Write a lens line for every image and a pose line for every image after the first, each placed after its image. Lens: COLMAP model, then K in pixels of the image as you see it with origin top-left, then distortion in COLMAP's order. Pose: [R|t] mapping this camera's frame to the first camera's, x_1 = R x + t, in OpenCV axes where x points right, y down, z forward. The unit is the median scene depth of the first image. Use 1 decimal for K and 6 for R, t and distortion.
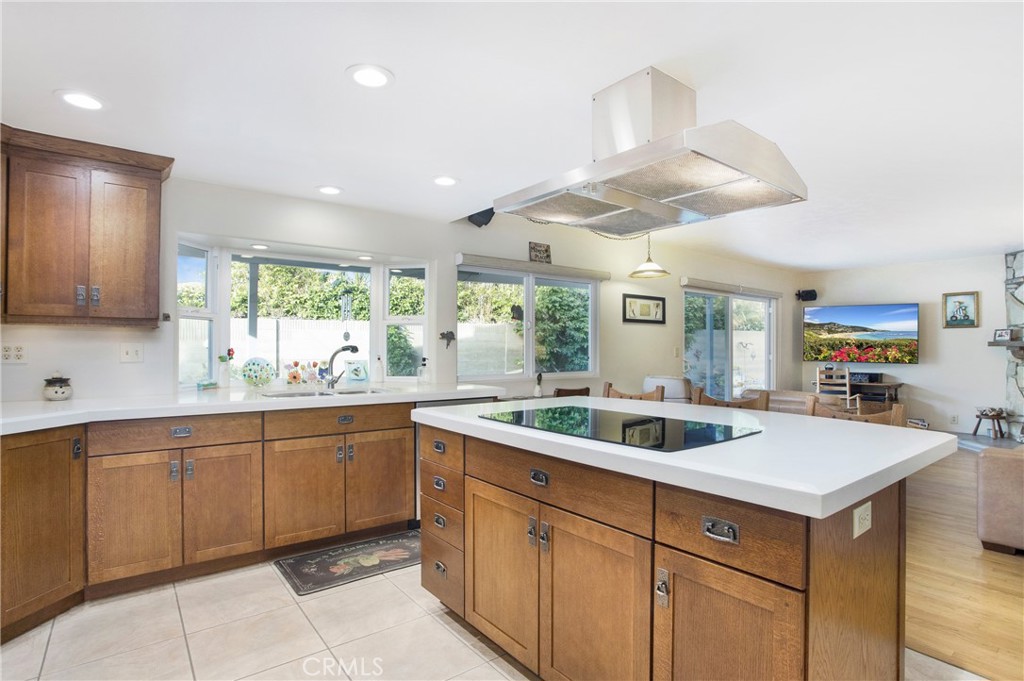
lens RADIAL K [[539.1, 0, 509.8], [0, 539.1, 344.8], [0, 0, 1]] dist [-0.002116, 0.000024]
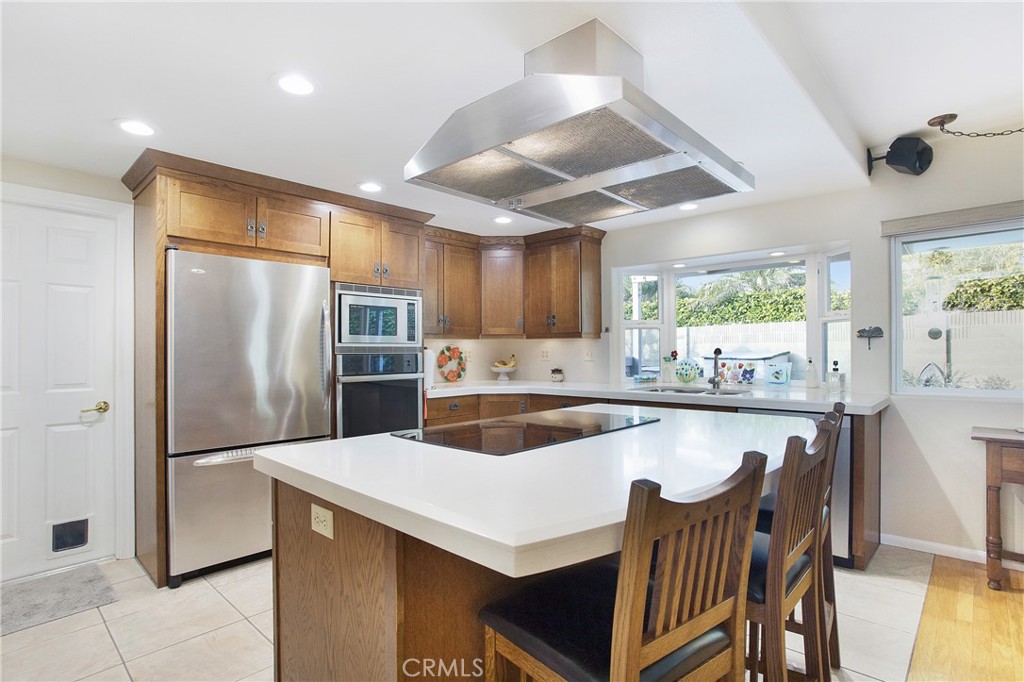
lens RADIAL K [[514.7, 0, 510.0], [0, 514.7, 345.6], [0, 0, 1]] dist [0.000982, 0.000277]
pose [[0.193491, -0.012359, -0.981024, 1.548734], [0.015322, 0.999837, -0.009574, 0.000581], [0.980982, -0.013179, 0.193649, 1.094516]]
